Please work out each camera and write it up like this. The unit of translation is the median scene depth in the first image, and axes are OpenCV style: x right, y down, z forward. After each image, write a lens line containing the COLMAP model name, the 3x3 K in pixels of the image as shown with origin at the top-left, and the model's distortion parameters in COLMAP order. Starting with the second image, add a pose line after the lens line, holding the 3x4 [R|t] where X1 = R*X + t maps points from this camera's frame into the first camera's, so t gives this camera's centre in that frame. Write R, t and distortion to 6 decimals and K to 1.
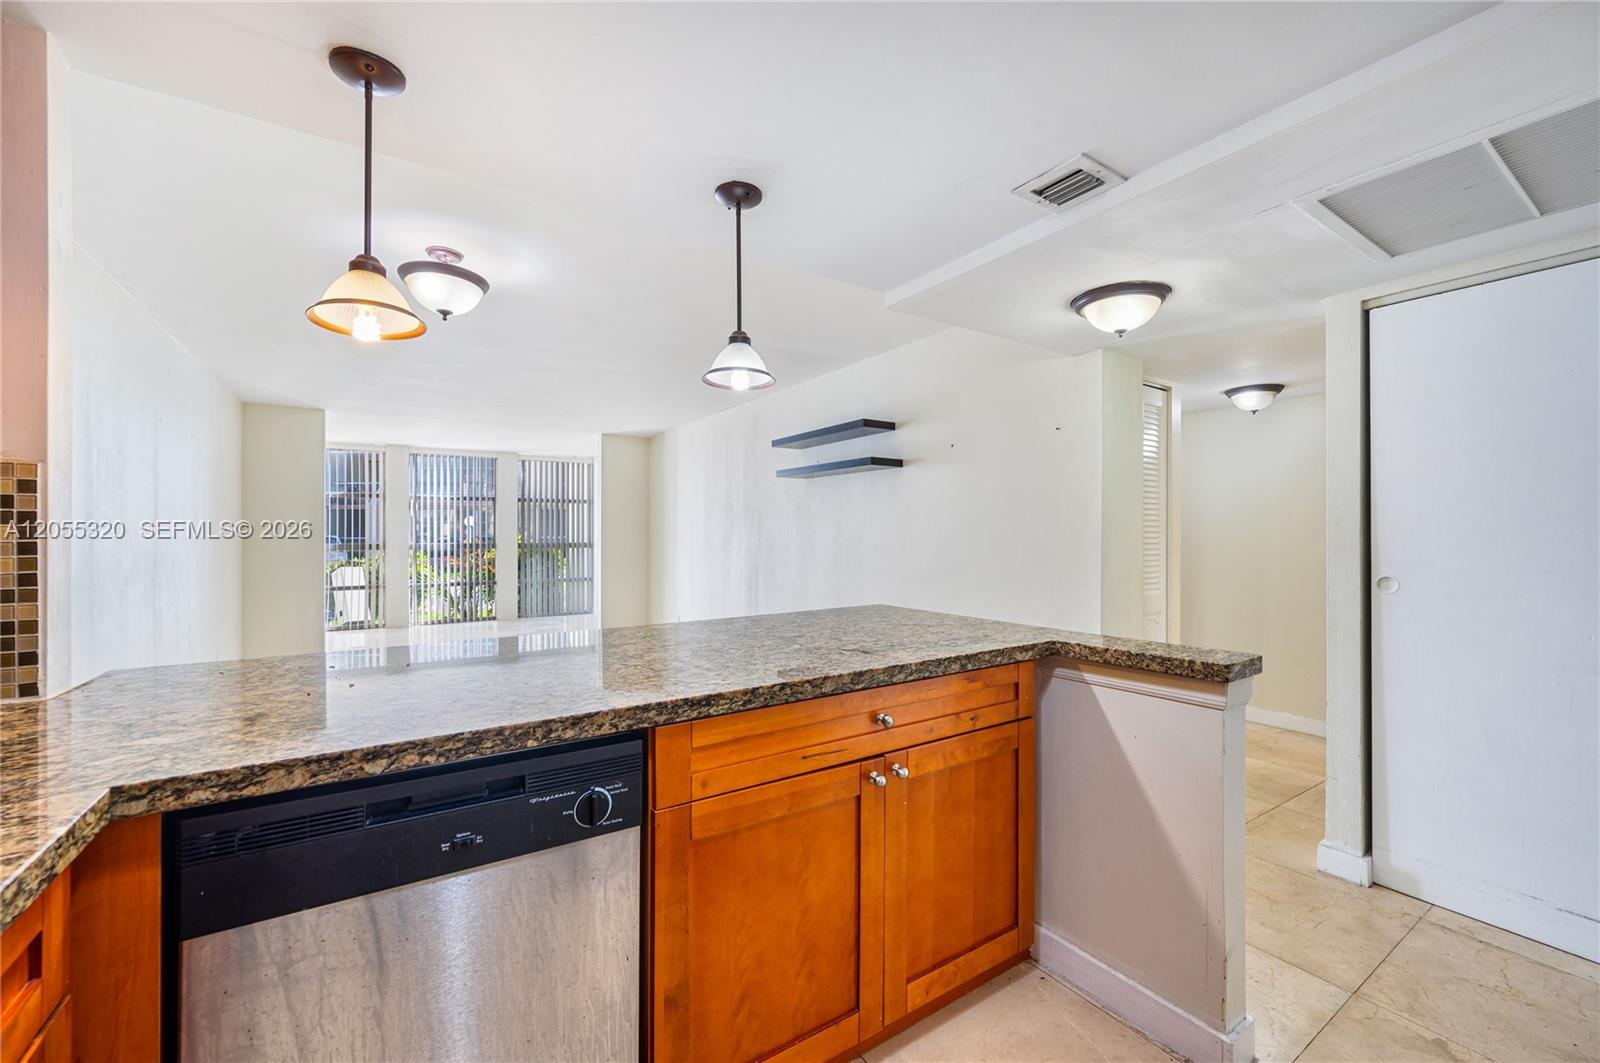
lens RADIAL K [[619.5, 0, 804.5], [0, 619.5, 534.2], [0, 0, 1]] dist [0.015366, 0.000020]
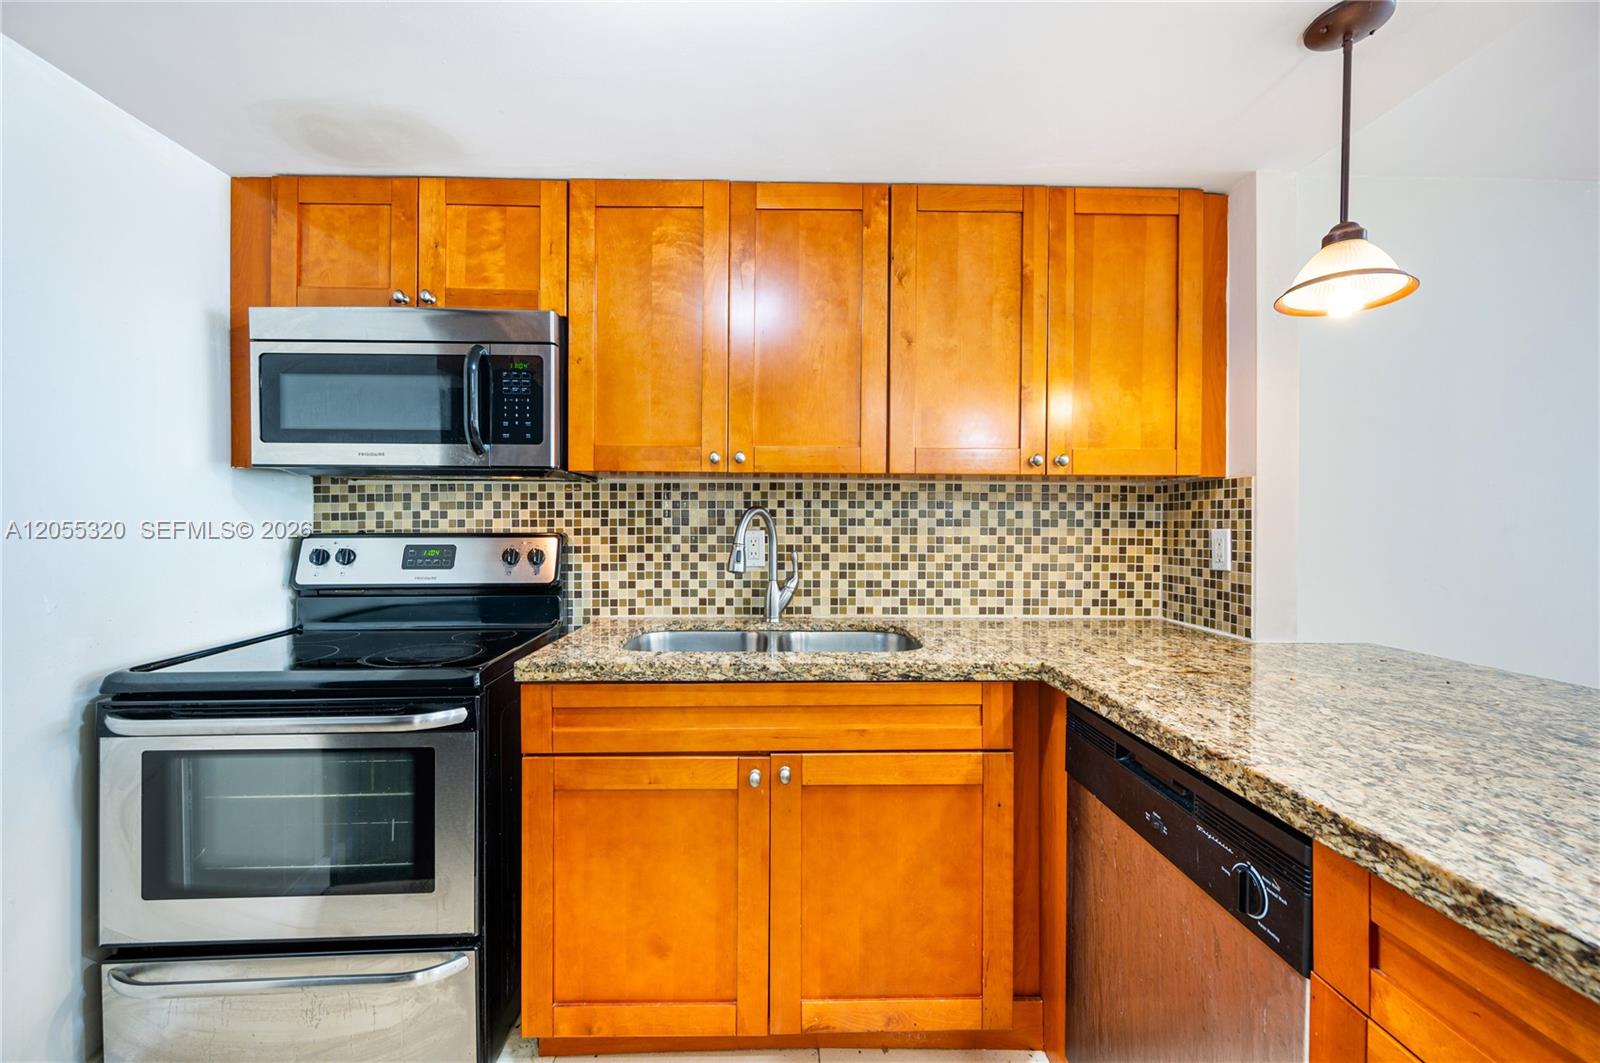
lens RADIAL K [[647.8, 0, 783.8], [0, 647.8, 525.2], [0, 0, 1]] dist [0.000762, 0.000039]
pose [[-0.532541, 0.001307, -0.846403, 0.154752], [-0.004434, 0.999981, 0.004334, -0.000363], [0.846392, 0.006061, -0.532525, 0.234469]]
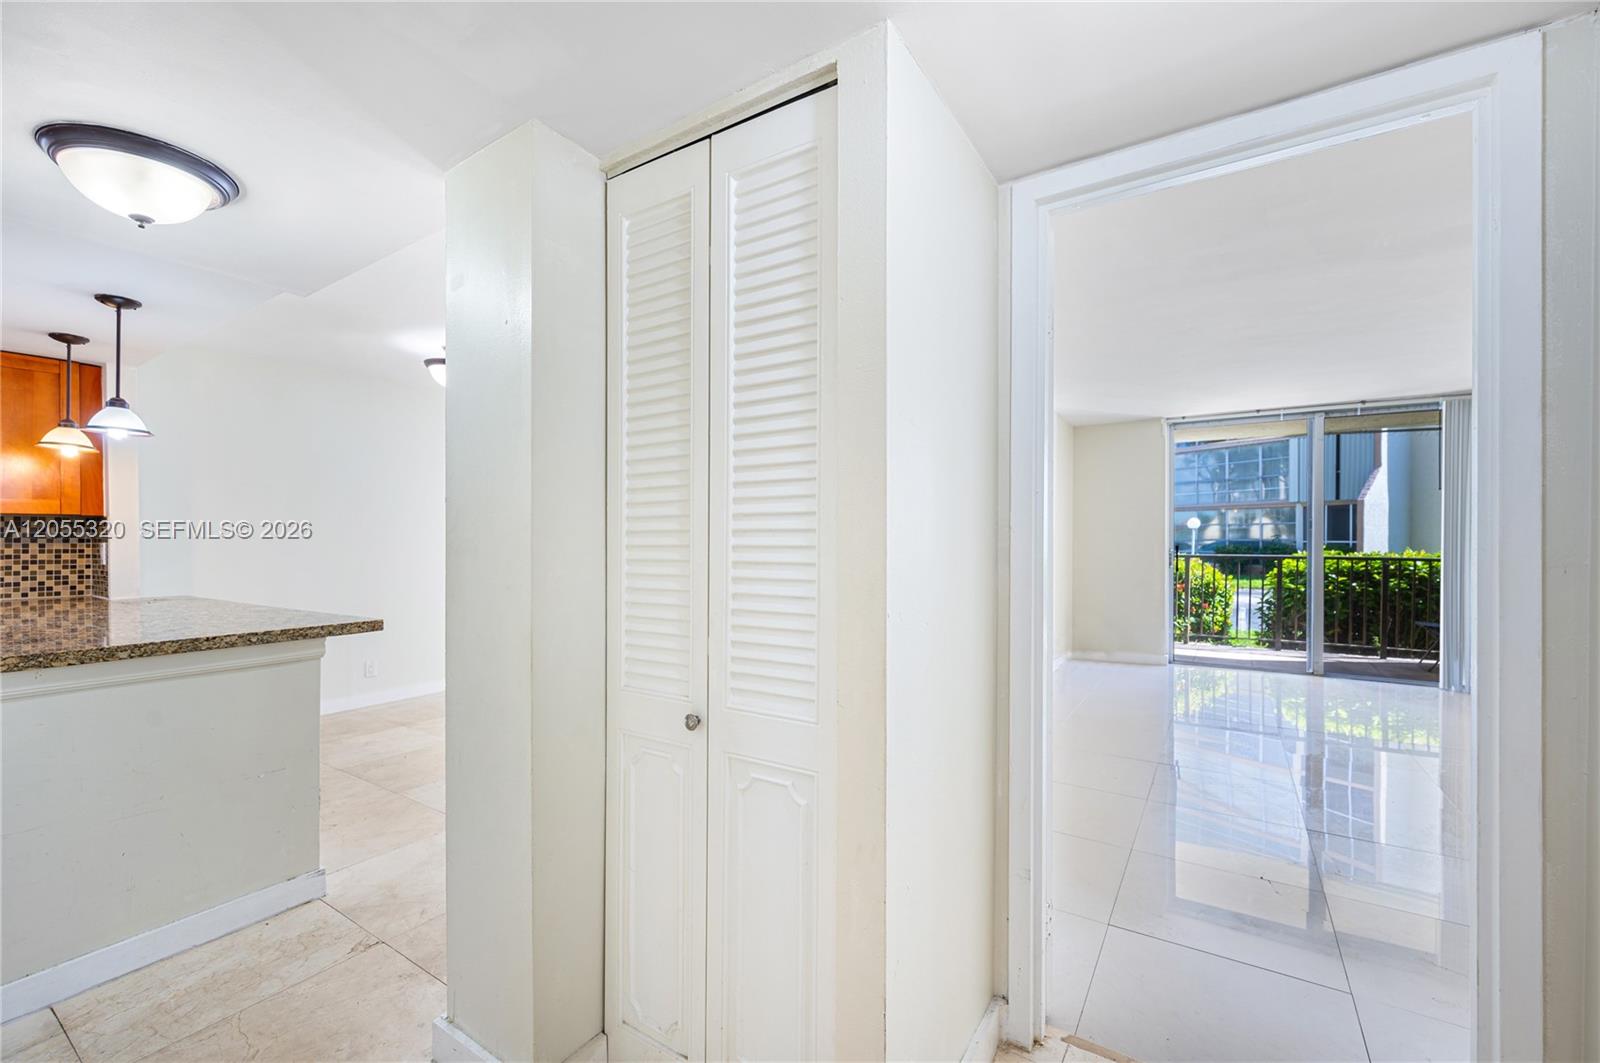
lens RADIAL K [[661.4, 0, 806.8], [0, 661.4, 538.5], [0, 0, 1]] dist [-0.000347, -0.000180]
pose [[0.408434, 0.001778, -0.912786, 0.763627], [0.000735, 0.999997, 0.002276, -0.004206], [0.912788, -0.001600, 0.408431, 0.727128]]
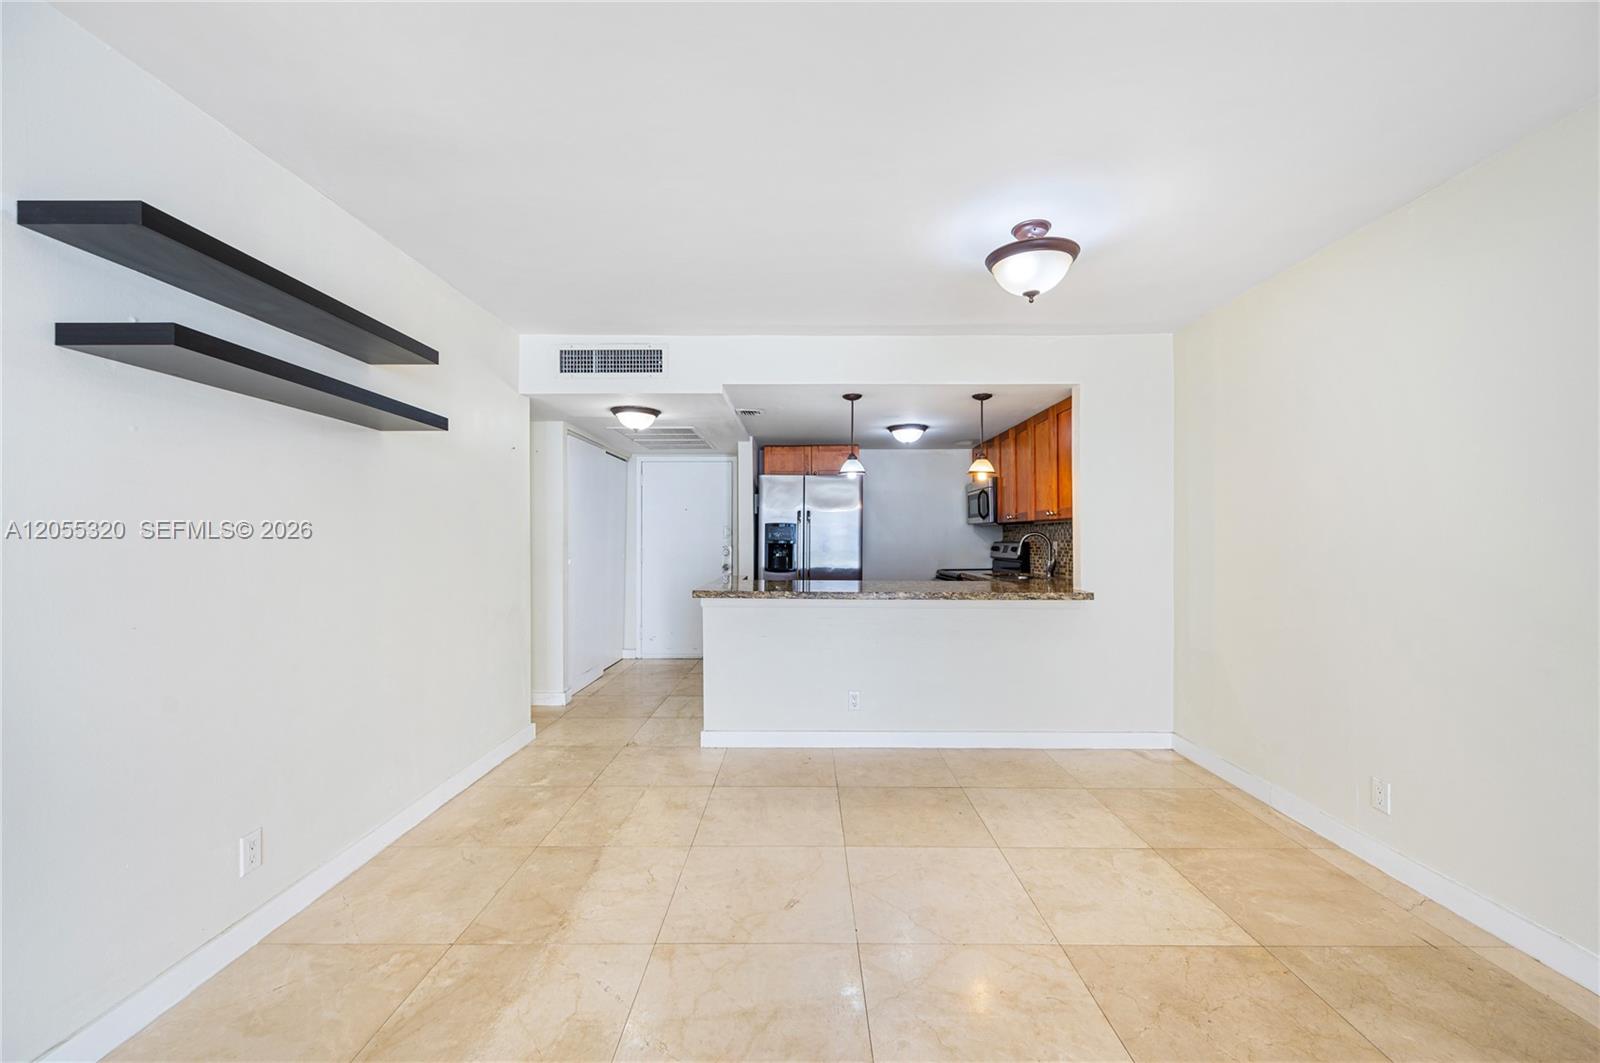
lens RADIAL K [[625.4, 0, 828.3], [0, 625.4, 534.3], [0, 0, 1]] dist [0.000082, 0.000014]
pose [[-0.851318, 0.005079, 0.524626, -0.547391], [0.003096, 0.999984, -0.004658, -0.002898], [-0.524642, -0.002341, -0.851320, 1.256857]]
